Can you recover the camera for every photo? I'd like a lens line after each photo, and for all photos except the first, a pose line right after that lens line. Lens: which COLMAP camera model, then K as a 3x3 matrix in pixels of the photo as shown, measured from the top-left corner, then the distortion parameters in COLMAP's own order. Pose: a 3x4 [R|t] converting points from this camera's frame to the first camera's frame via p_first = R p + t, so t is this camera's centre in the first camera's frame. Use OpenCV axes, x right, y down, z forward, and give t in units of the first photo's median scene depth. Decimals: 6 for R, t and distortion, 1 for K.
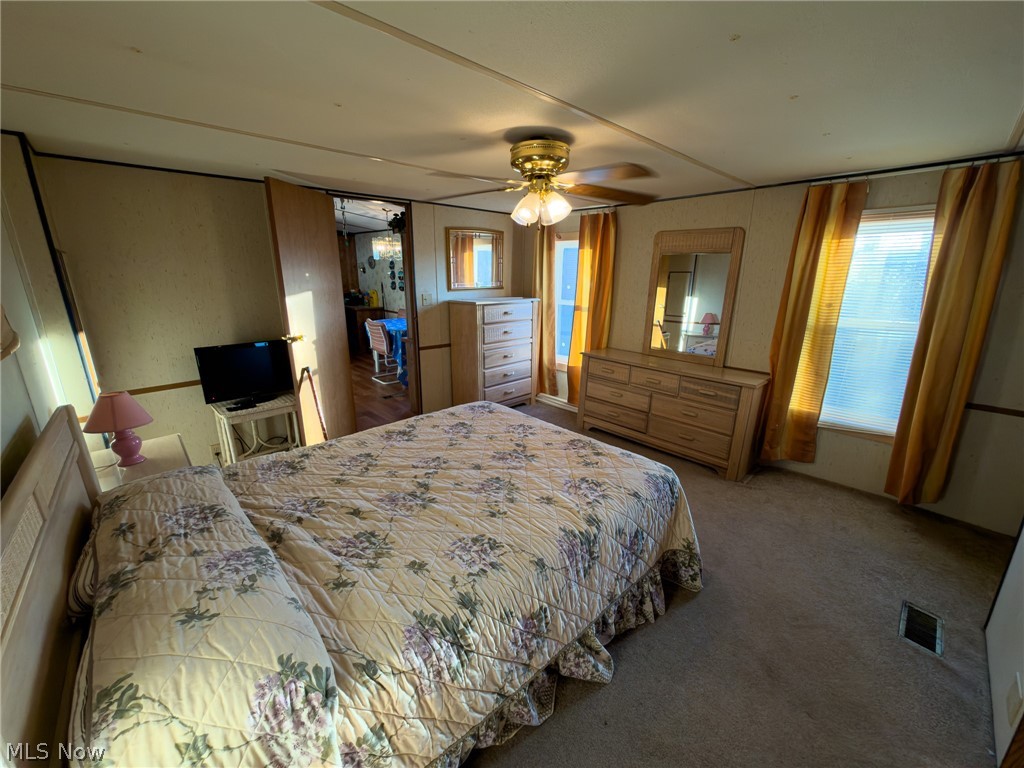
lens RADIAL K [[406.9, 0, 512.0], [0, 406.9, 384.0], [0, 0, 1]] dist [0.000461, 0.000104]
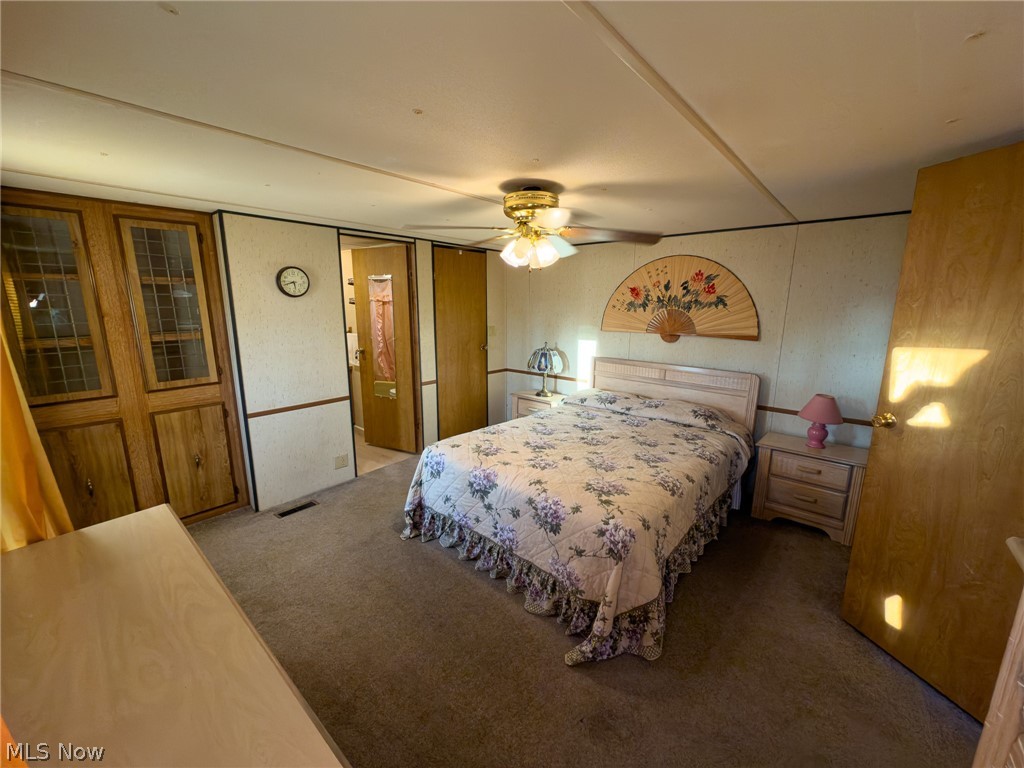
lens RADIAL K [[406.9, 0, 512.0], [0, 406.9, 384.0], [0, 0, 1]] dist [0.000461, 0.000104]
pose [[-0.995357, 0.016578, -0.094815, 0.199482], [-0.028119, 0.892005, 0.451149, -0.546304], [0.092054, 0.451721, -0.887398, 1.891405]]
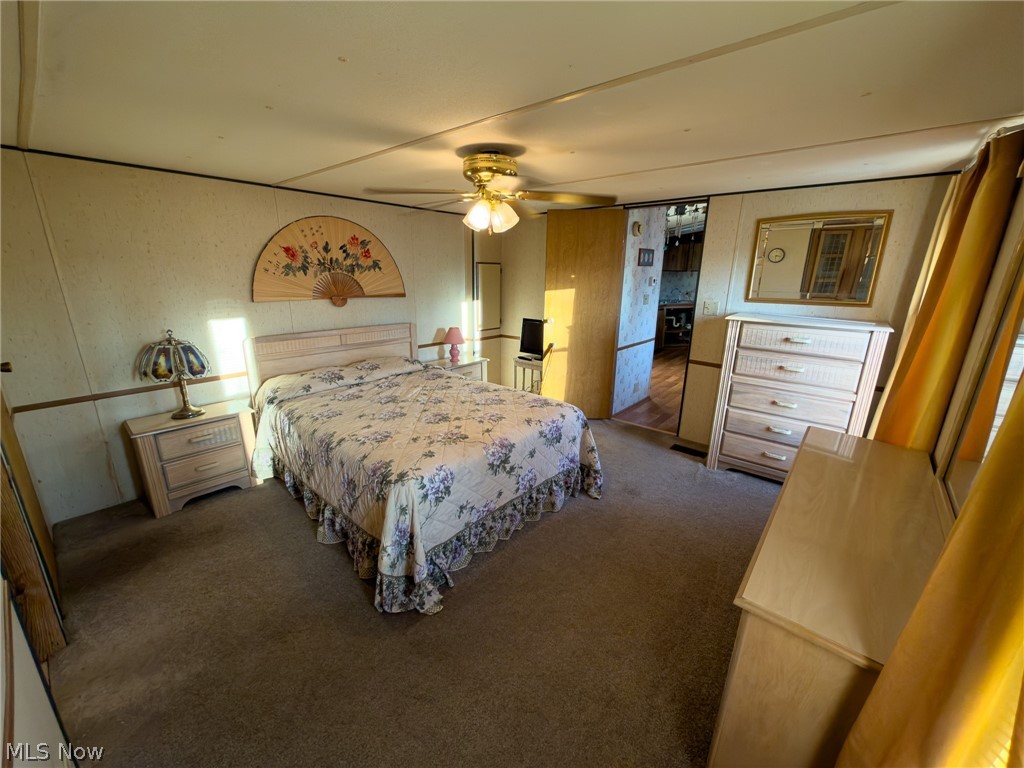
lens RADIAL K [[406.9, 0, 512.0], [0, 406.9, 384.0], [0, 0, 1]] dist [0.000461, 0.000104]
pose [[0.101478, 0.268097, -0.958033, 1.109109], [-0.275629, 0.932882, 0.231863, -0.256083], [0.955893, 0.240533, 0.168563, 0.889349]]
